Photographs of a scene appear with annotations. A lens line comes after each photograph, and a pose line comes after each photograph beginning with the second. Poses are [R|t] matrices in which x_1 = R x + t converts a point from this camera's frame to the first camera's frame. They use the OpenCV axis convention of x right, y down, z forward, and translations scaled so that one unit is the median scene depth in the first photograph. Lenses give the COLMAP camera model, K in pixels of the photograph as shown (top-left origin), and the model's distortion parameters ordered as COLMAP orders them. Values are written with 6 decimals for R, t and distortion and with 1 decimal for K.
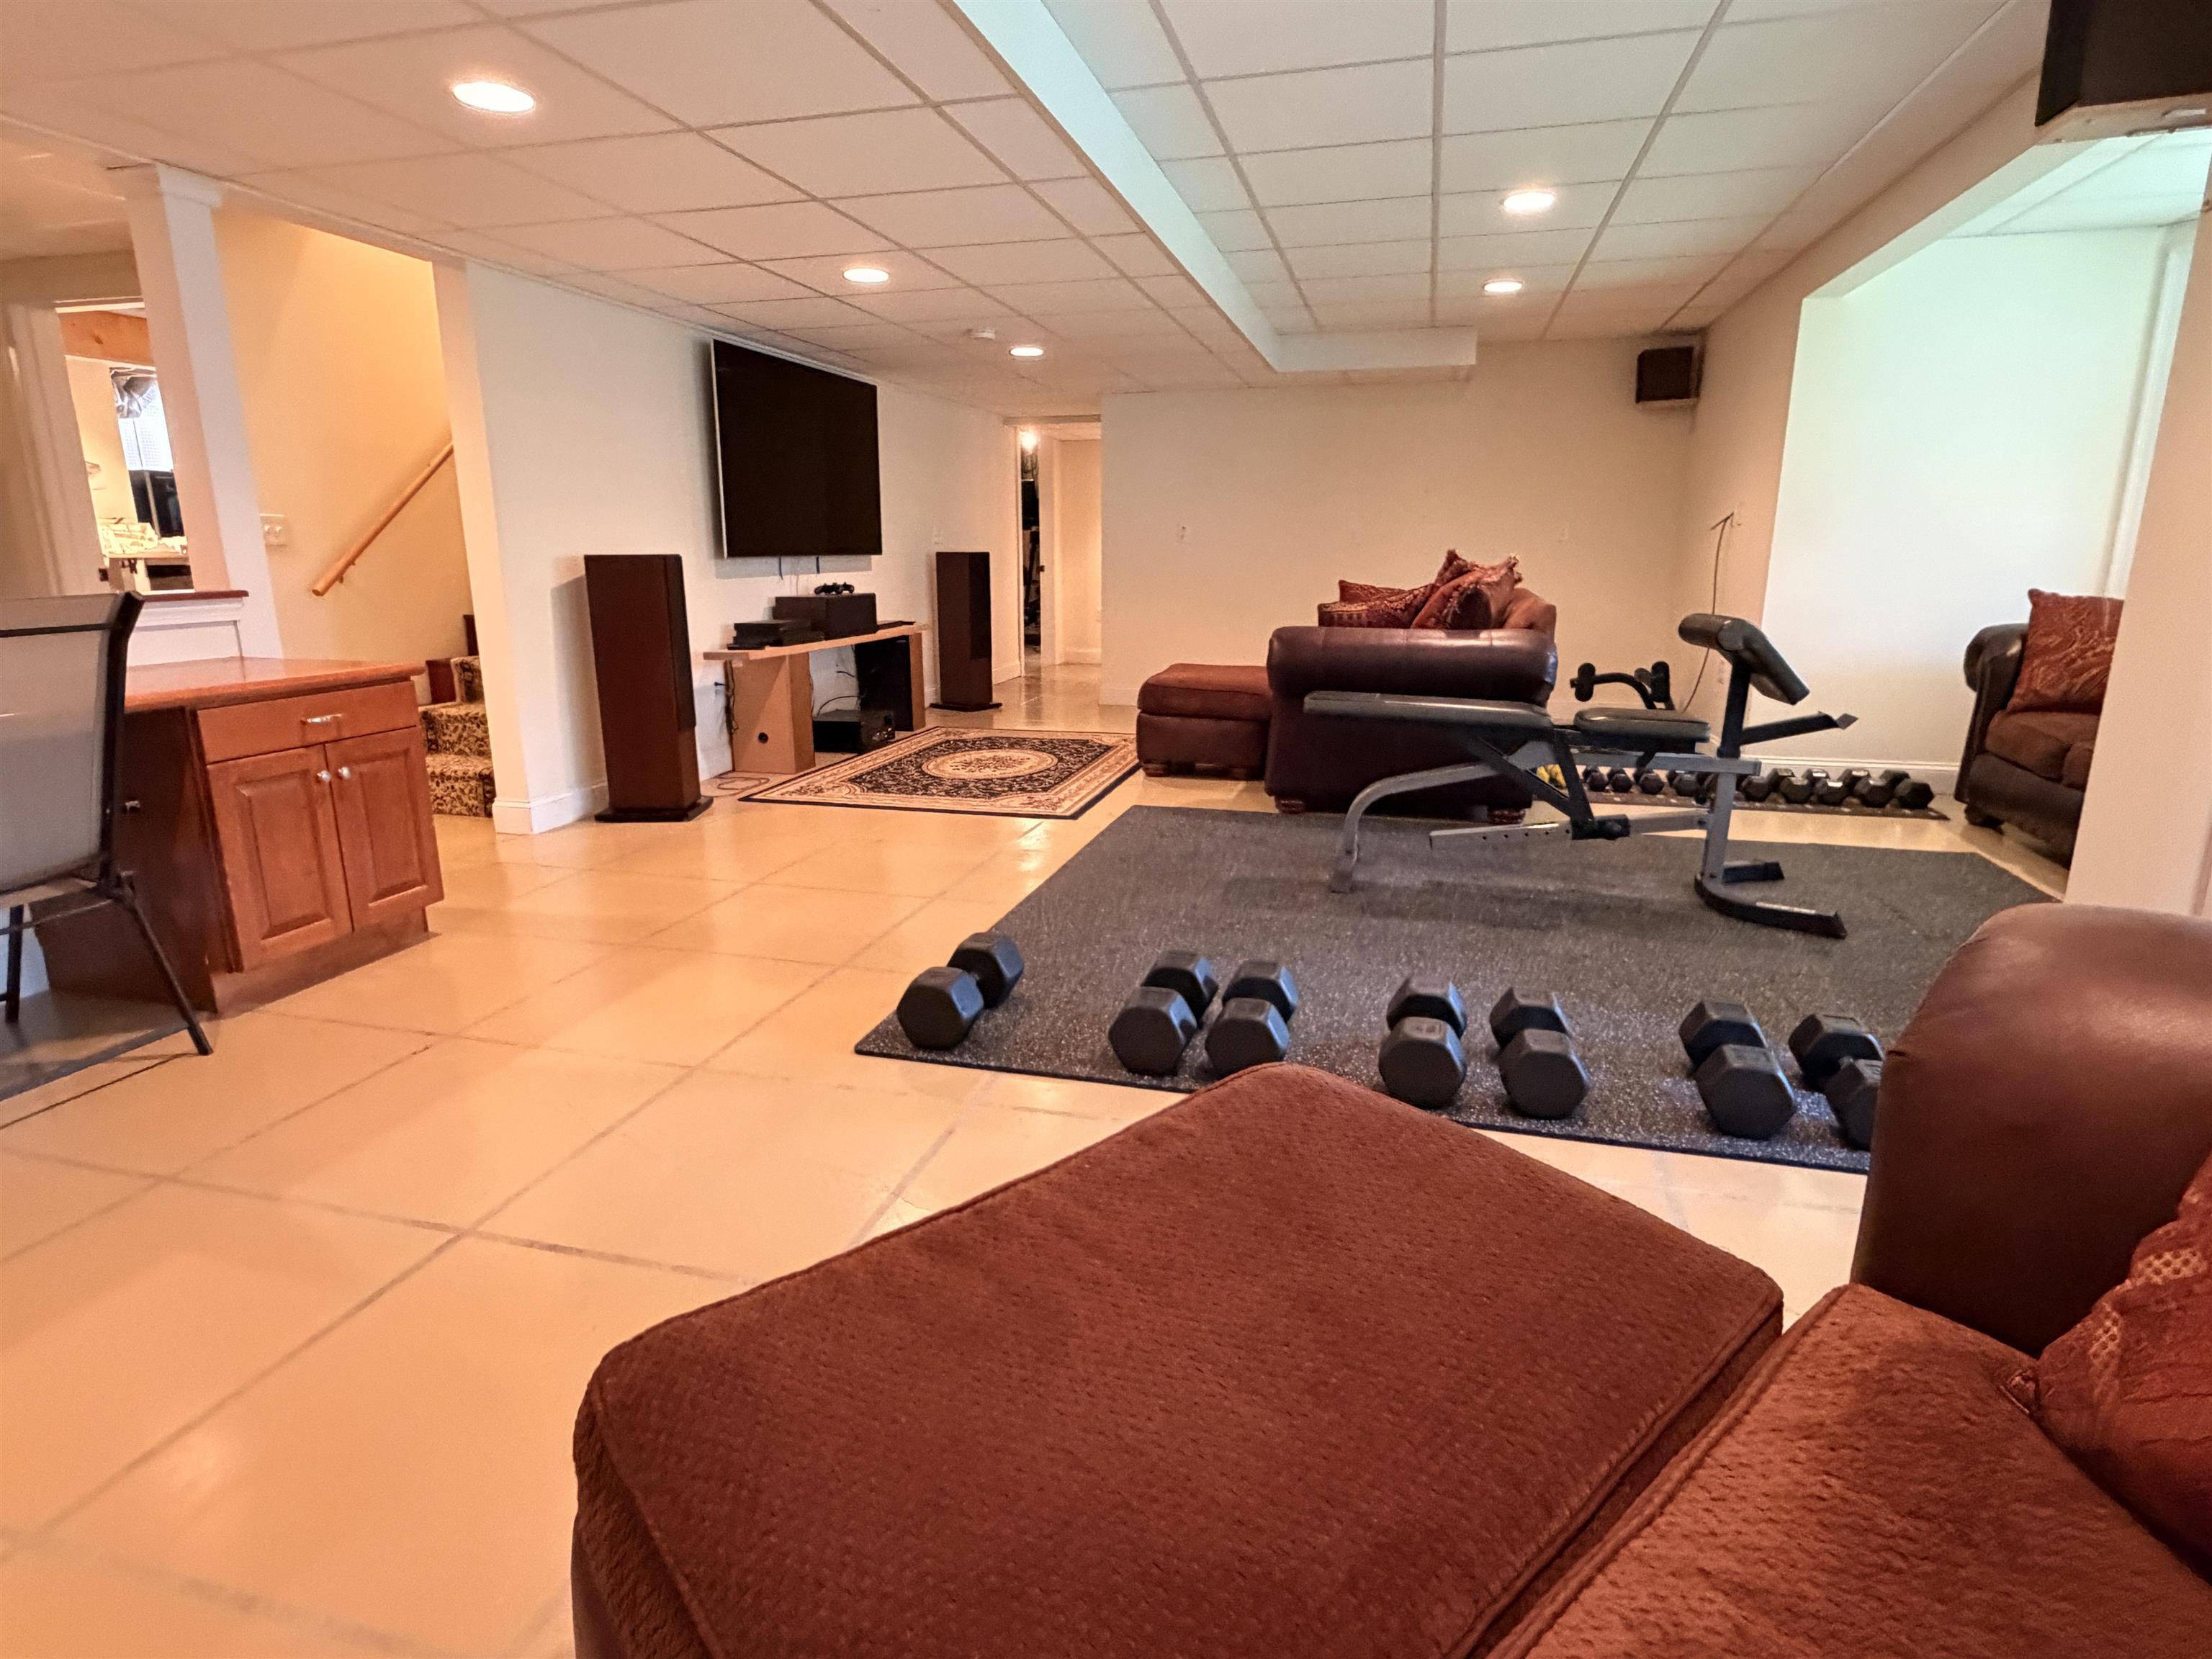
lens RADIAL K [[1168.4, 0, 1104.9], [0, 1168.4, 823.9], [0, 0, 1]] dist [-0.000091, -0.000072]
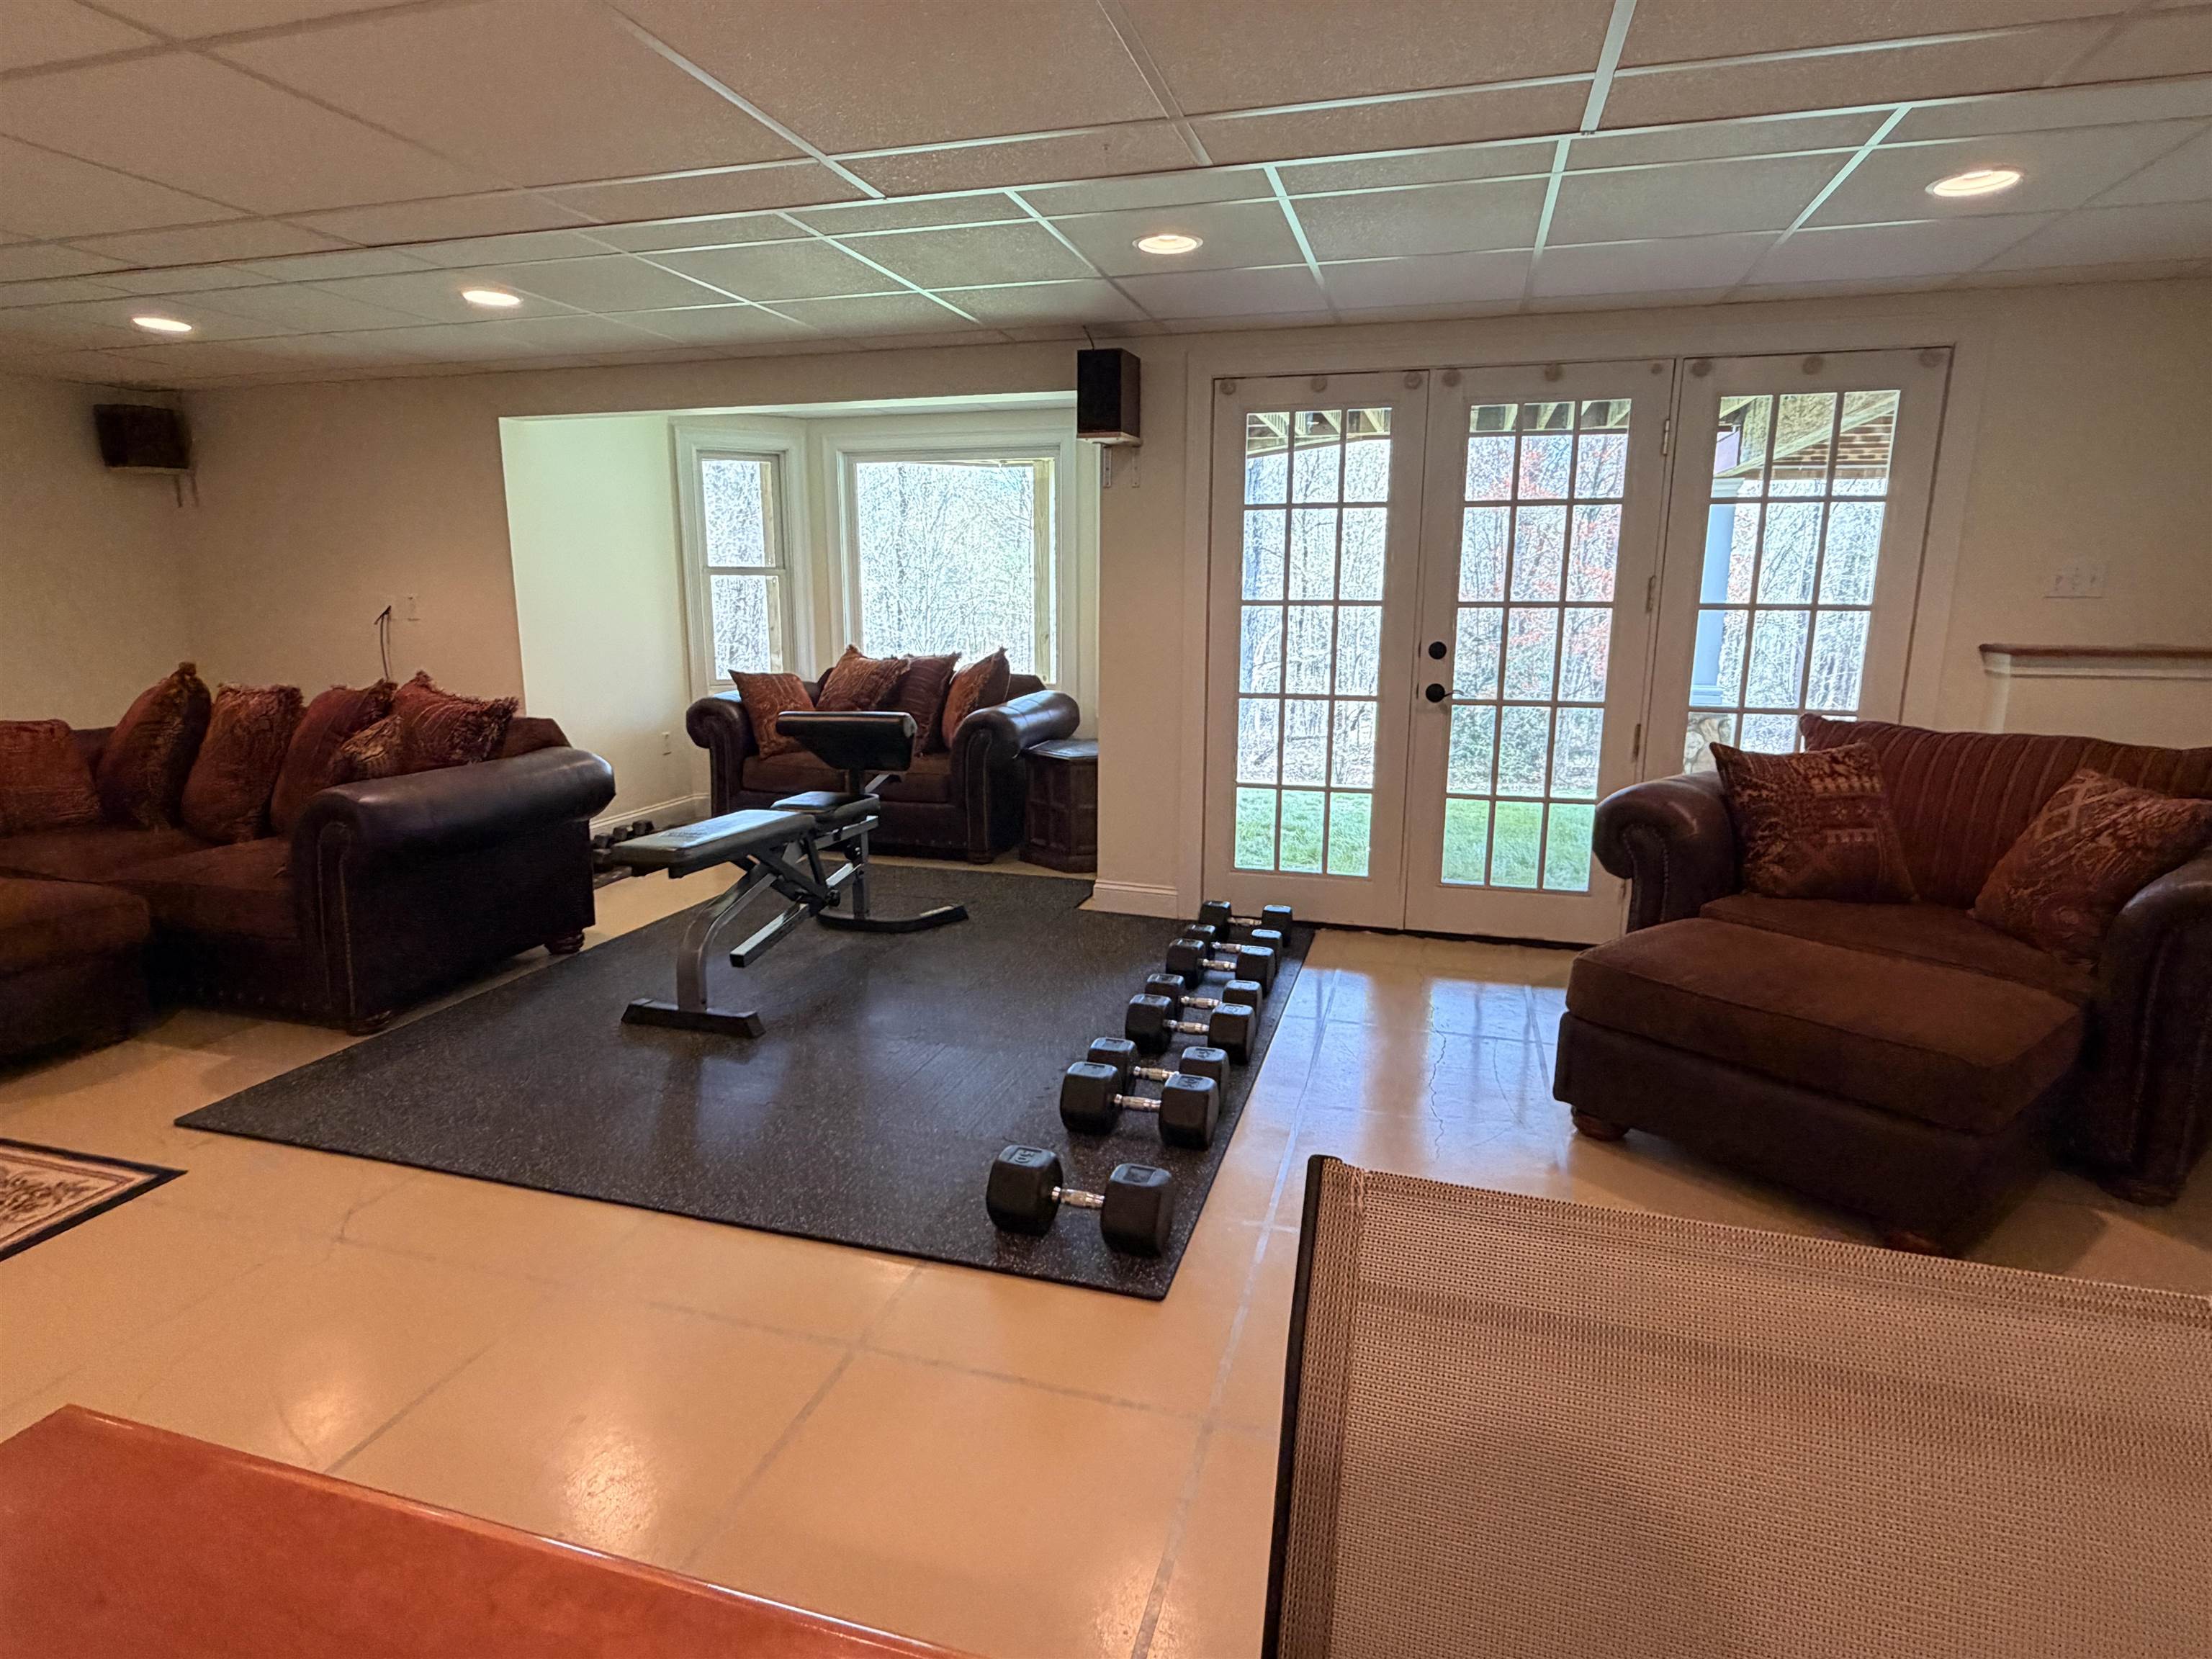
lens RADIAL K [[1168.4, 0, 1105.9], [0, 1168.4, 831.1], [0, 0, 1]] dist [-0.000091, -0.000072]
pose [[0.020626, -0.201256, 0.979321, -0.627510], [0.229397, 0.954350, 0.191293, -0.198232], [-0.973114, 0.220708, 0.065852, 0.570199]]
